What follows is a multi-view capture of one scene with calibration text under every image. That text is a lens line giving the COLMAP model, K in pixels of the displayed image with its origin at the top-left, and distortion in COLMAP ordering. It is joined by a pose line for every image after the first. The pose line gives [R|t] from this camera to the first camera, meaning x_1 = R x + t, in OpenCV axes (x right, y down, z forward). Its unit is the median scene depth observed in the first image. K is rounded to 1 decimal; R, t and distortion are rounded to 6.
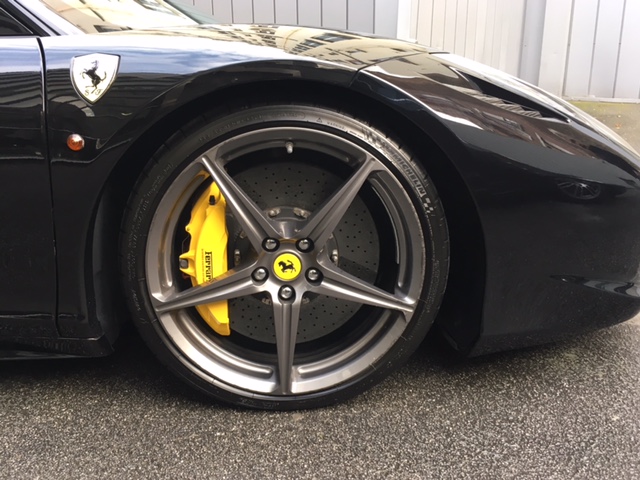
lens RADIAL K [[547.9, 0, 318.6], [0, 547.9, 240.7], [0, 0, 1]] dist [0.002398, 0.022289]
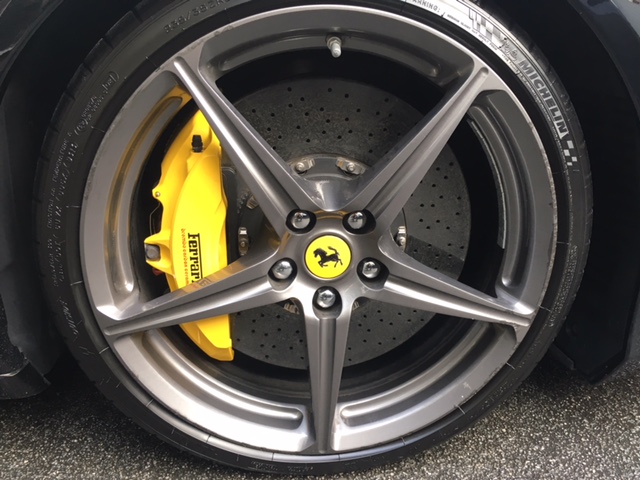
lens RADIAL K [[457.5, 0, 324.8], [0, 457.5, 237.2], [0, 0, 1]] dist [0.029892, -0.021759]
pose [[0.998829, -0.006496, 0.047944, -0.084179], [0.000914, 0.993301, 0.115555, -0.031872], [-0.048373, -0.115376, 0.992143, 0.503036]]
